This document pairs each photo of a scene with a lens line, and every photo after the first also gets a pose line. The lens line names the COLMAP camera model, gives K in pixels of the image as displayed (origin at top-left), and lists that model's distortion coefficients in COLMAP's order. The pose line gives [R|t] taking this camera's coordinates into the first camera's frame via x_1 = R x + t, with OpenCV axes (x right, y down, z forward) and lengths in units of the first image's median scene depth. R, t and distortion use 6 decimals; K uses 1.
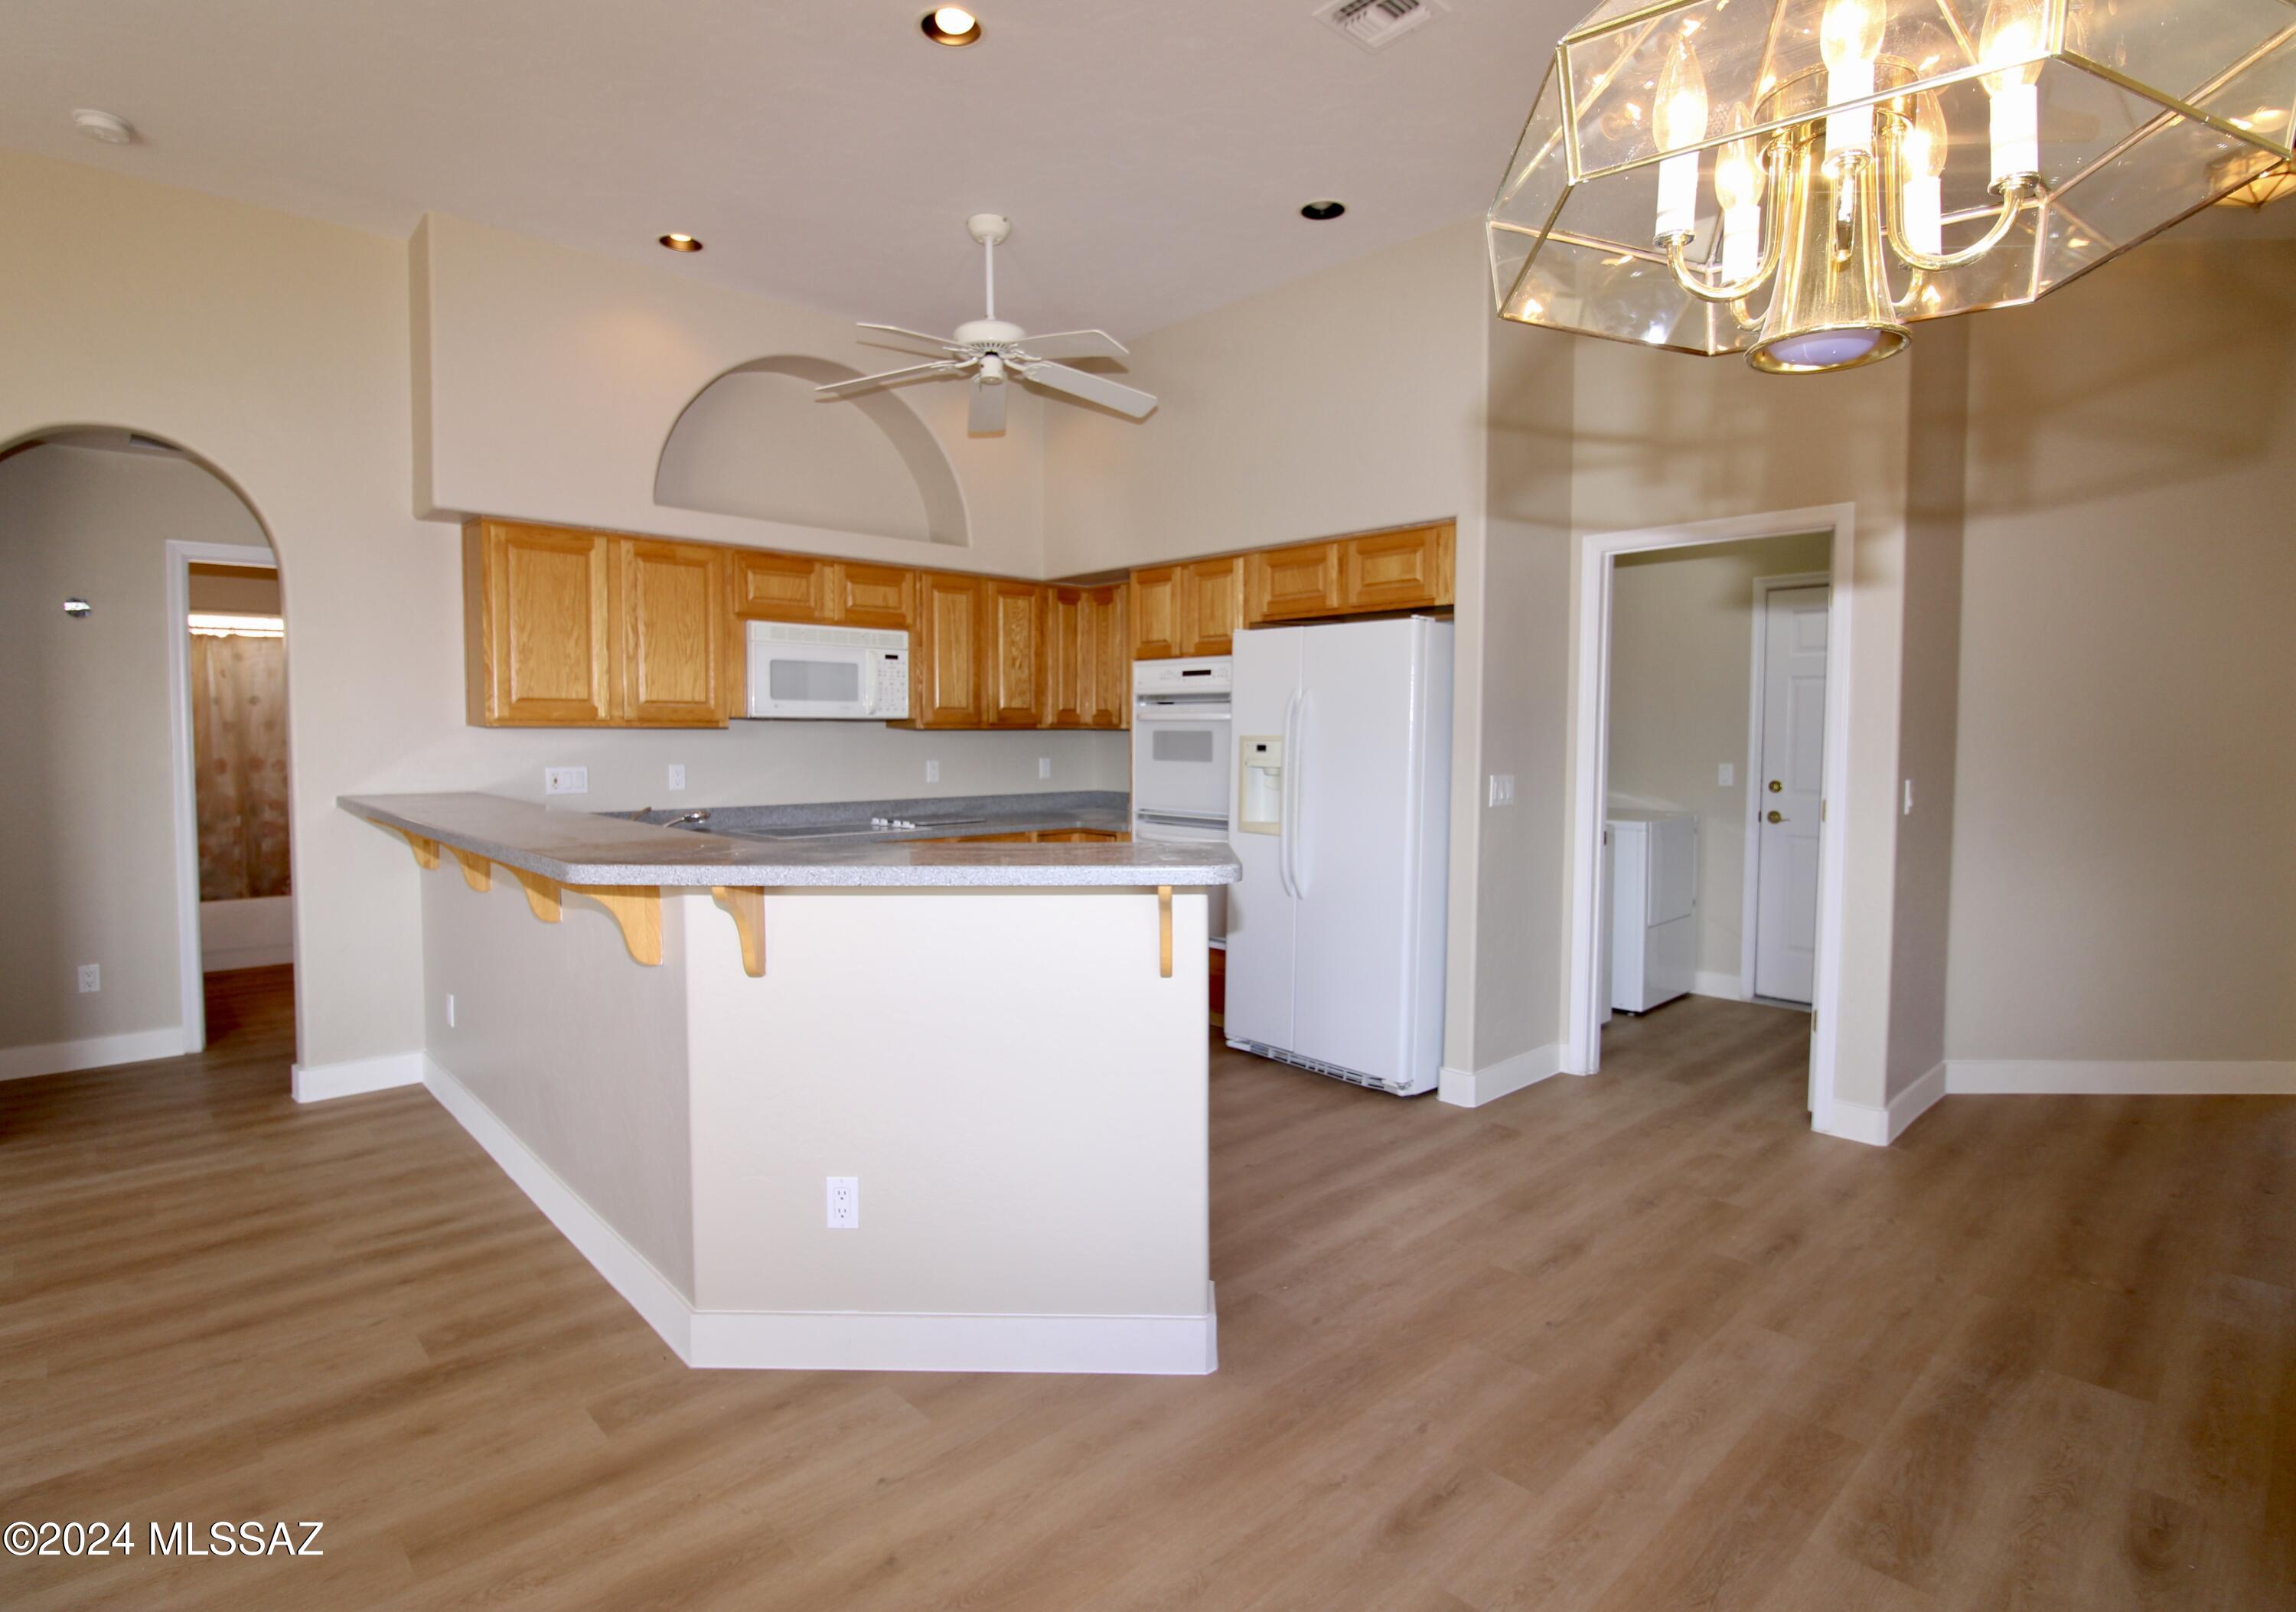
lens RADIAL K [[1122.3, 0, 1148.0], [0, 1122.3, 798.1], [0, 0, 1]] dist [0.000199, 0.000011]
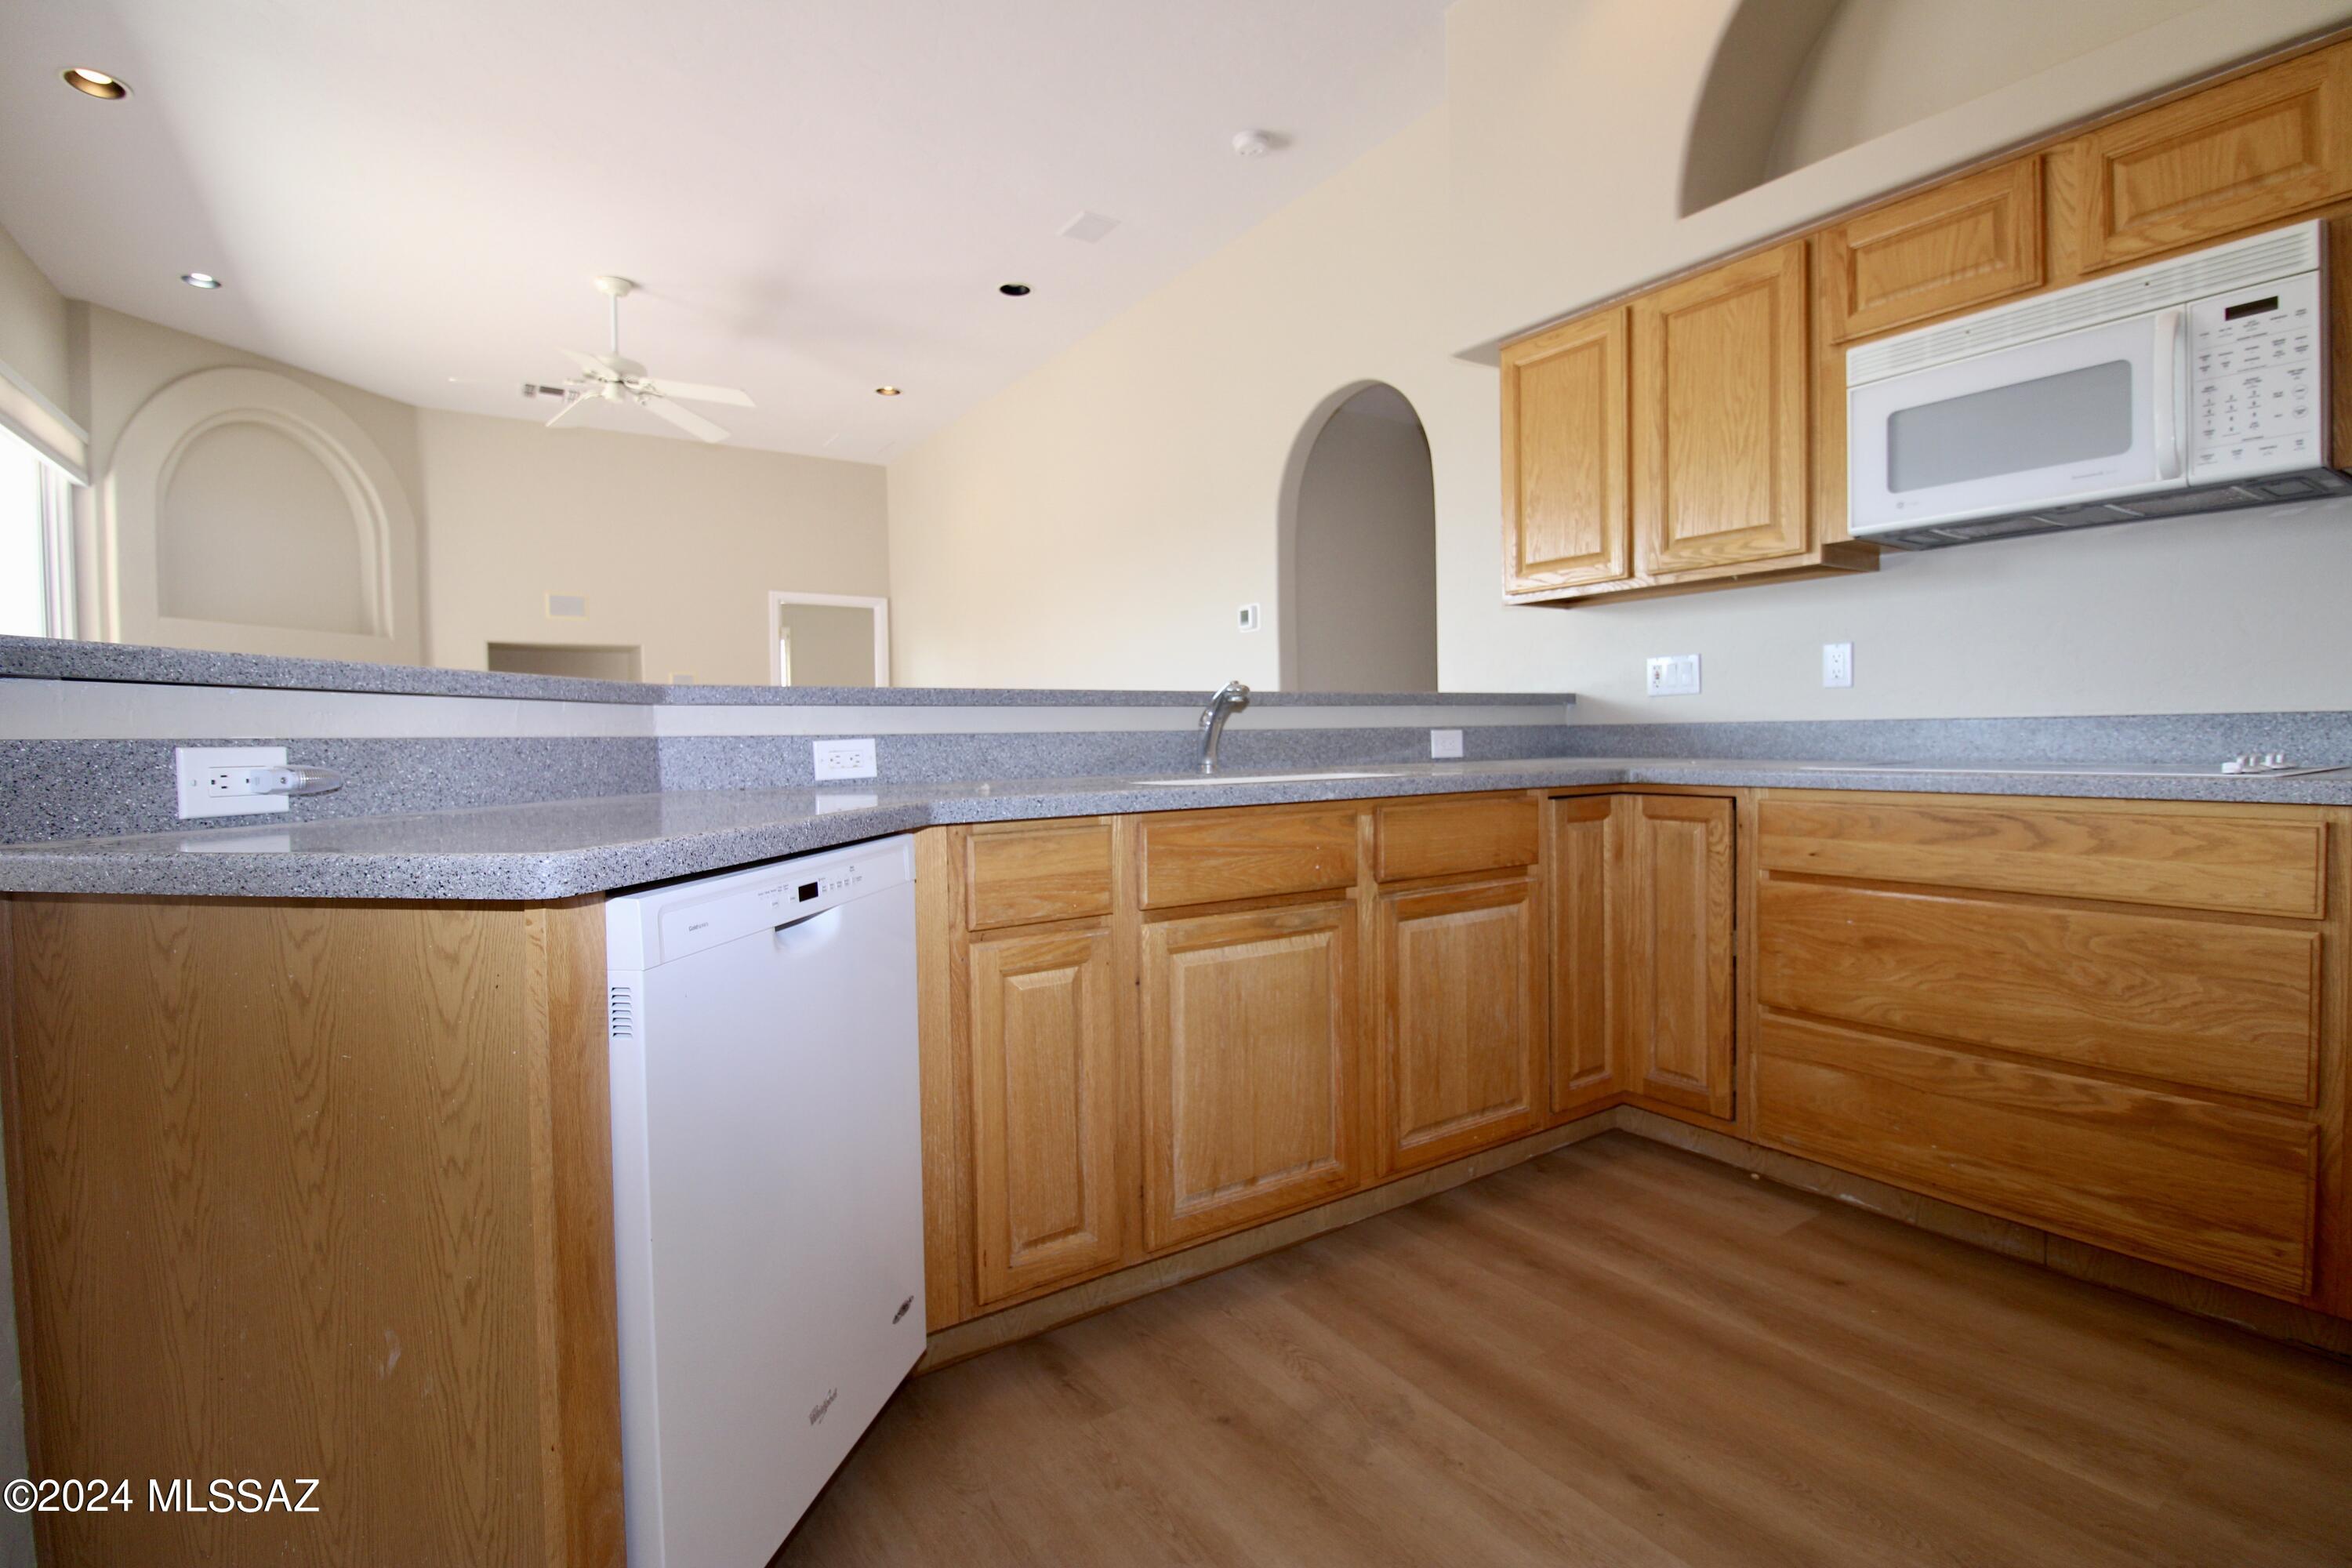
lens RADIAL K [[1093.7, 0, 1176.4], [0, 1093.7, 771.3], [0, 0, 1]] dist [-0.020233, -0.000612]
pose [[-0.160288, 0.023039, -0.986801, 0.196225], [-0.048085, 0.998358, 0.031119, 0.036456], [0.985898, 0.052439, -0.158917, 0.777319]]
